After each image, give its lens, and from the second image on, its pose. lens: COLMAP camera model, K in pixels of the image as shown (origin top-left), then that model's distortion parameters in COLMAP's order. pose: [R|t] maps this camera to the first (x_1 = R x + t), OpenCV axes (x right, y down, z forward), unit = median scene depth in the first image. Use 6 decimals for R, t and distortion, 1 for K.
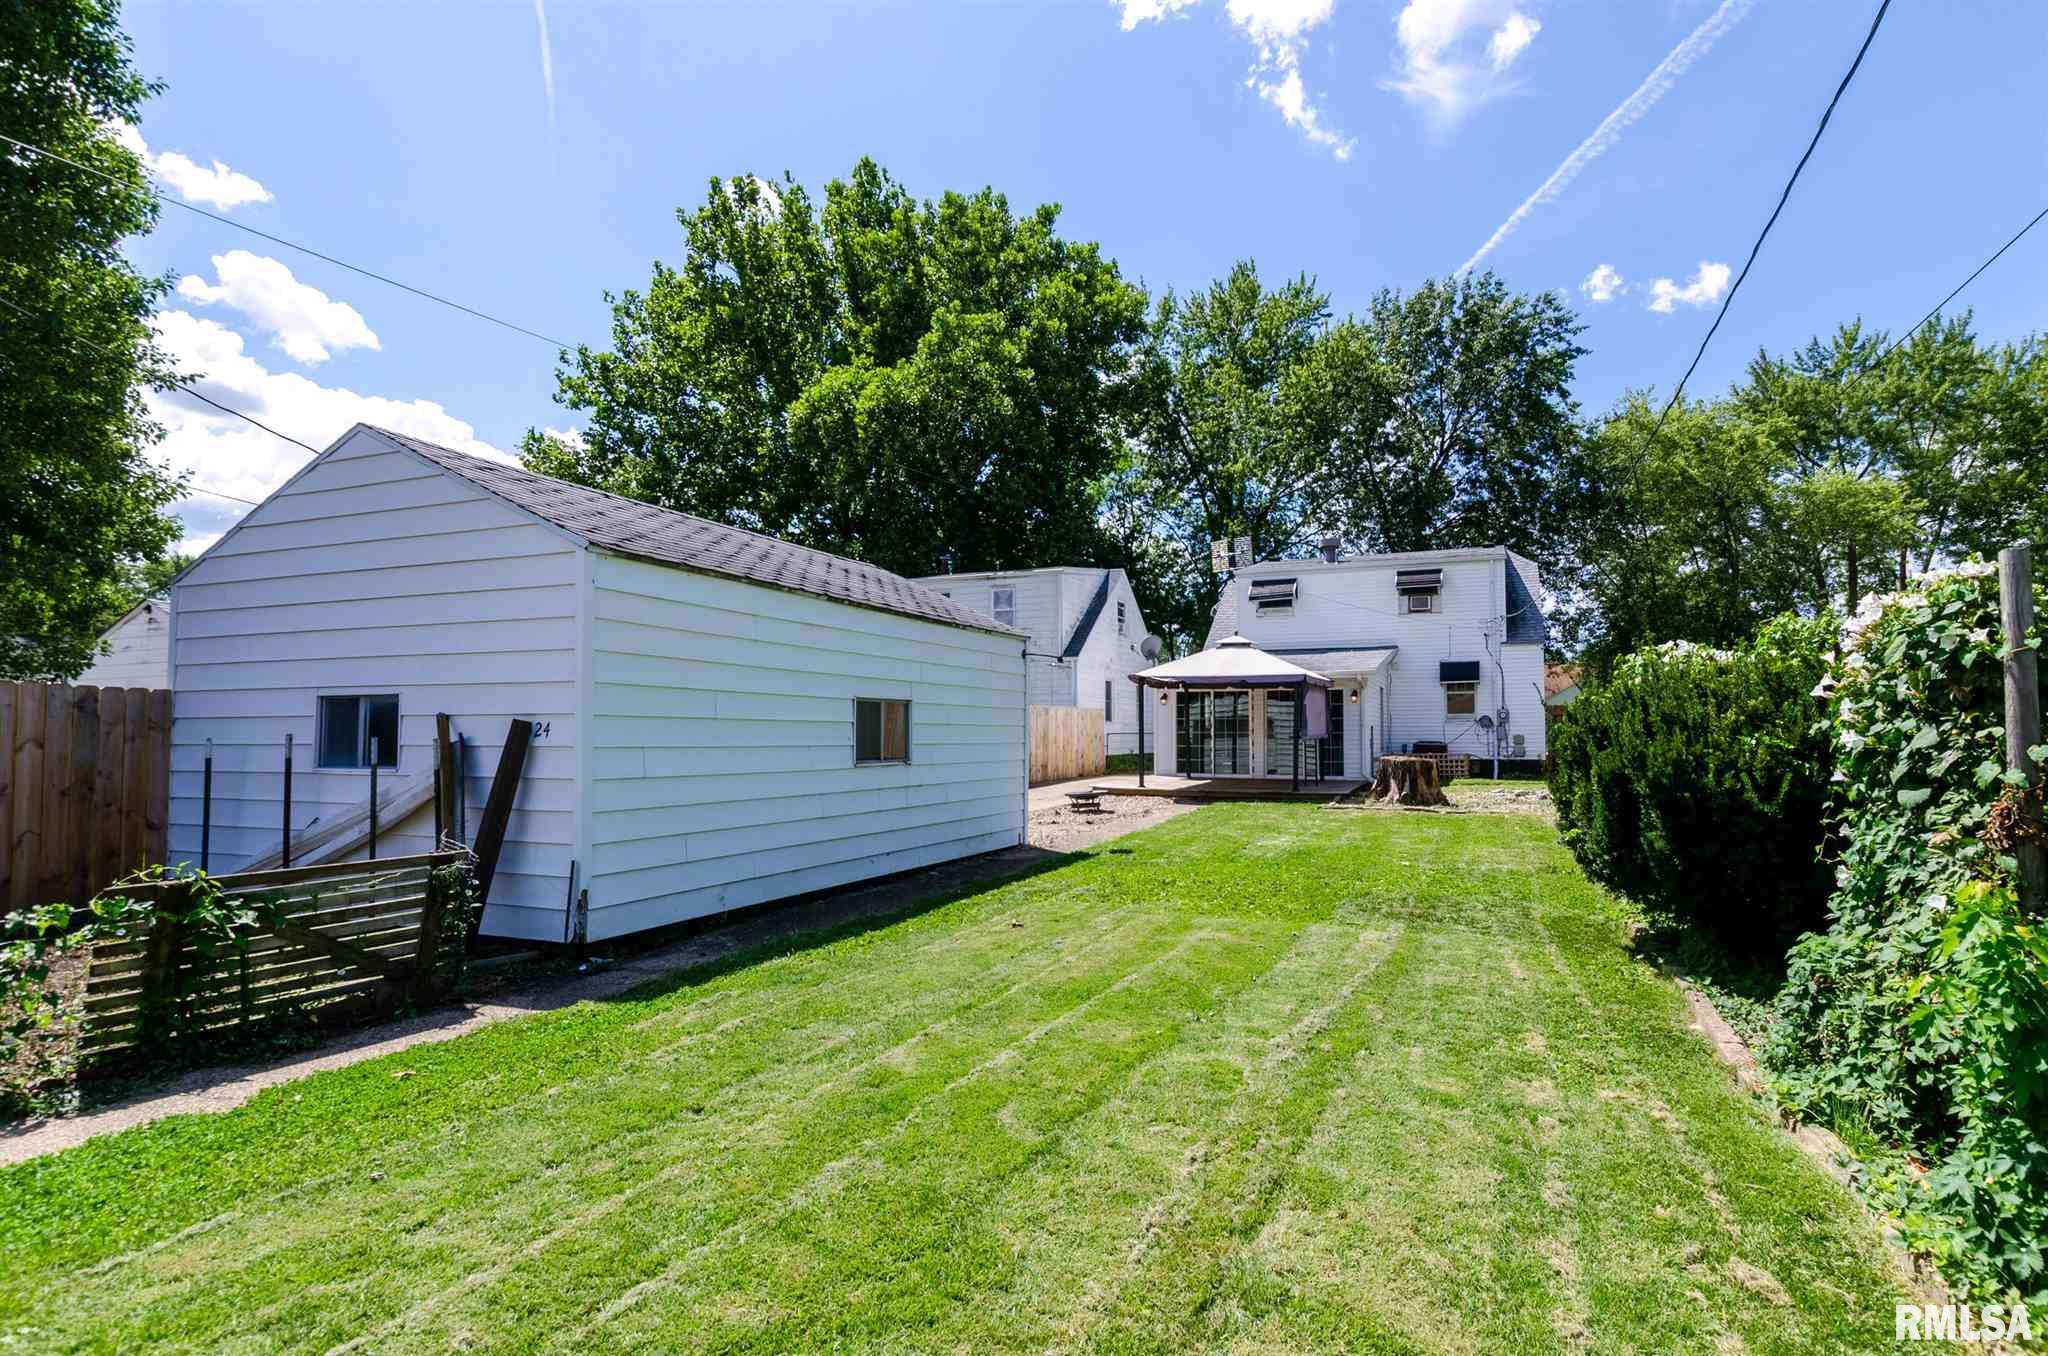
lens RADIAL K [[980.3, 0, 1084.4], [0, 980.3, 680.5], [0, 0, 1]] dist [0.004517, -0.001747]
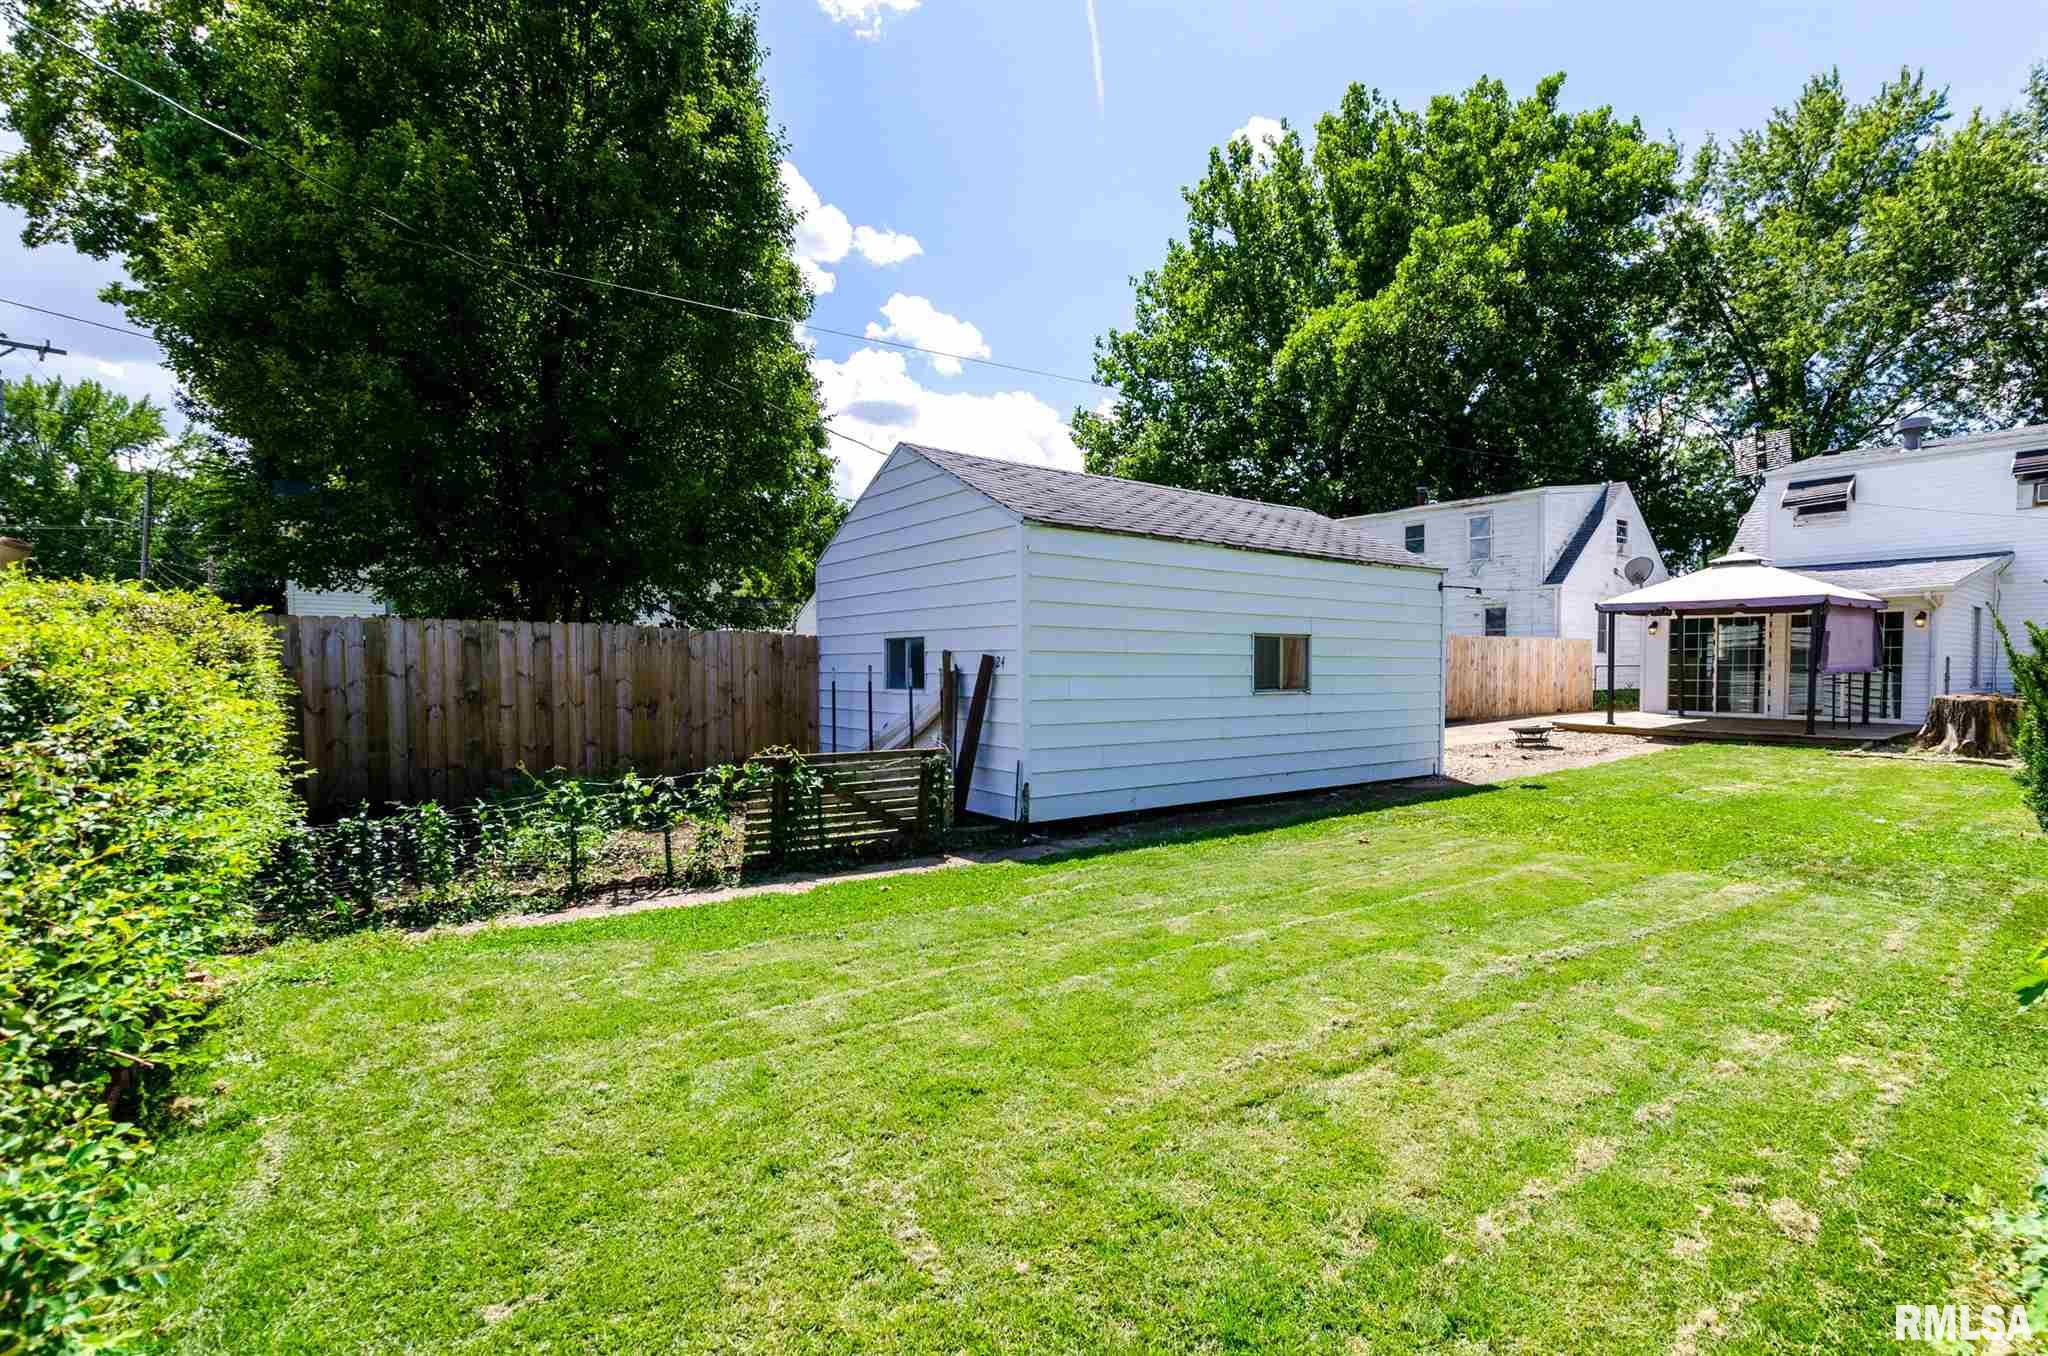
lens RADIAL K [[980.3, 0, 1084.4], [0, 980.3, 680.5], [0, 0, 1]] dist [0.004517, -0.001747]
pose [[0.850781, 0.008135, -0.525457, 0.117459], [0.027468, 0.997825, 0.059923, -0.000707], [0.524802, -0.065414, 0.848707, -0.033434]]
